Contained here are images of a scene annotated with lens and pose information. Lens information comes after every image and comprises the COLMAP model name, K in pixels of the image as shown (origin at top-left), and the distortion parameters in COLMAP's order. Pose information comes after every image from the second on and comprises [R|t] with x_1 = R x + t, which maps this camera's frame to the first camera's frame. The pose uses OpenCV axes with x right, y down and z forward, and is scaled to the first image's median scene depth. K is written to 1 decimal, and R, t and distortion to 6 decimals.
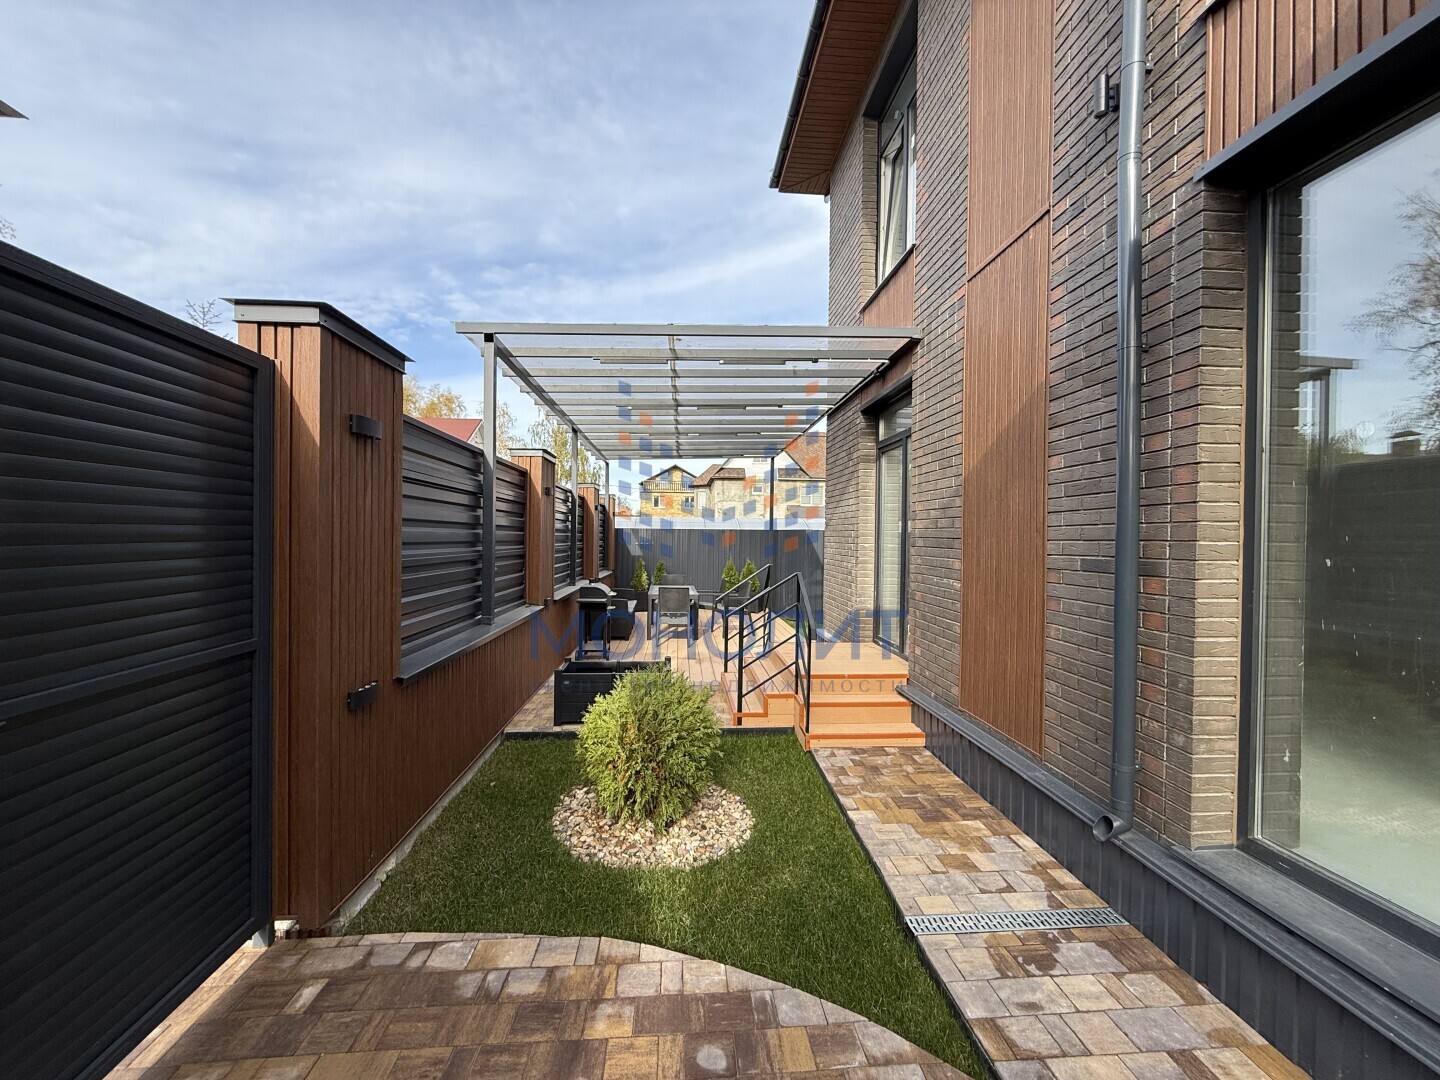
lens RADIAL K [[572.6, 0, 718.2], [0, 572.6, 539.7], [0, 0, 1]] dist [-0.000806, 0.000466]
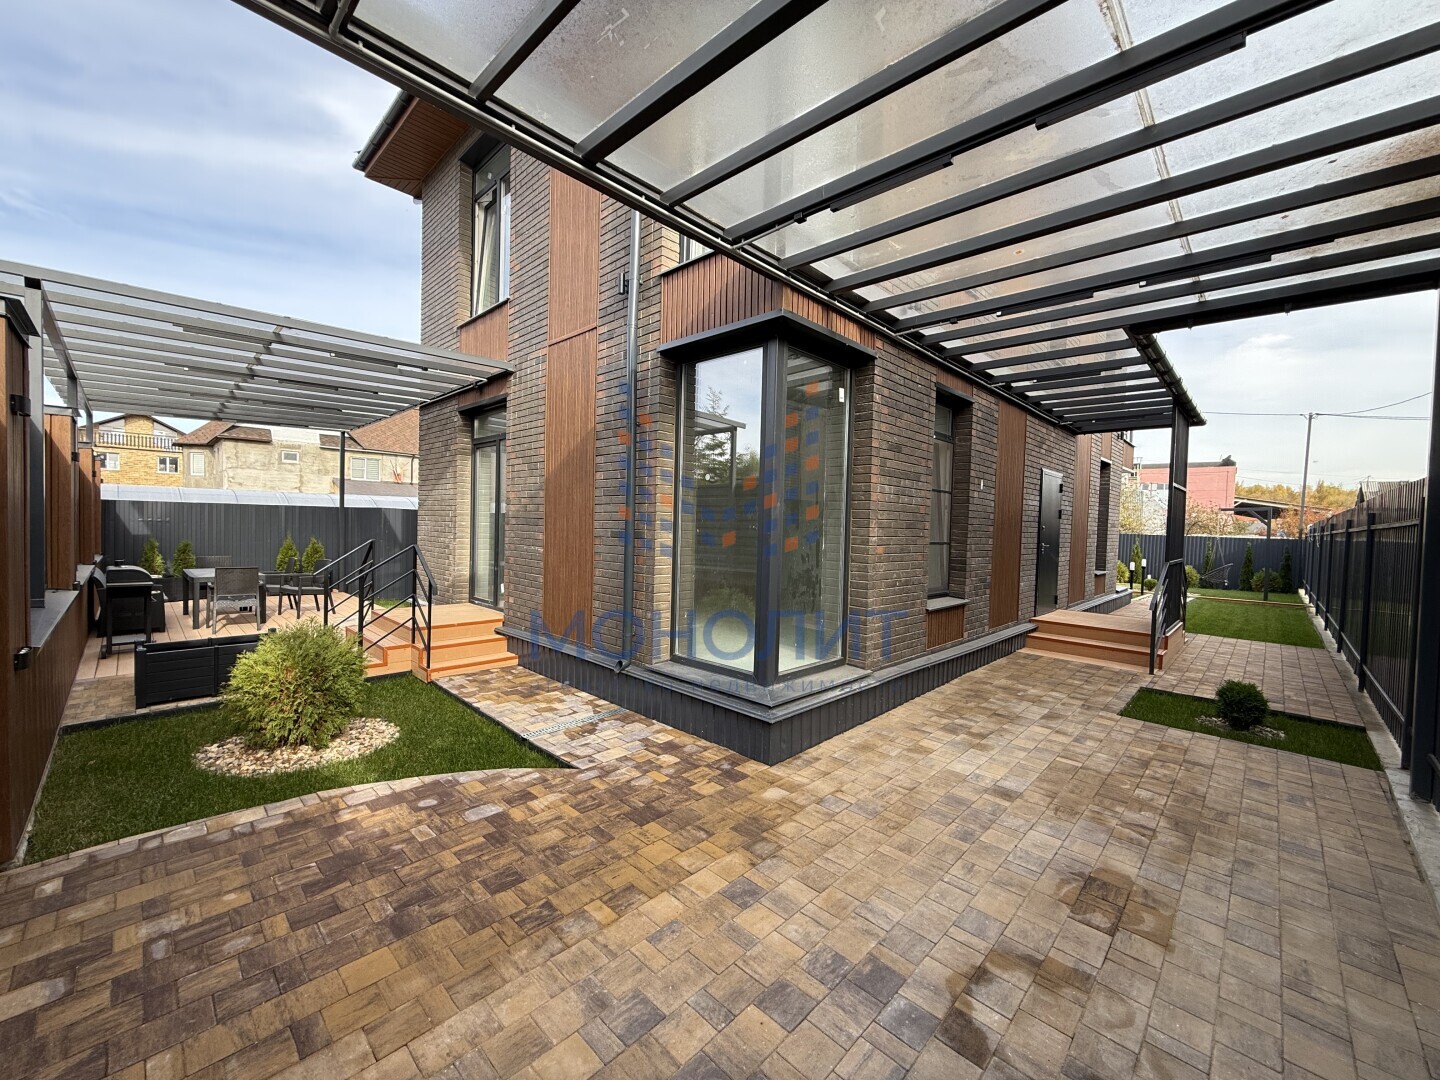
lens RADIAL K [[572.6, 0, 718.3], [0, 572.6, 539.6], [0, 0, 1]] dist [-0.000806, 0.000466]
pose [[0.745740, -0.011446, 0.666139, -0.303139], [-0.011839, 0.999467, 0.030427, 0.002254], [-0.666132, -0.030577, 0.745207, -0.547004]]
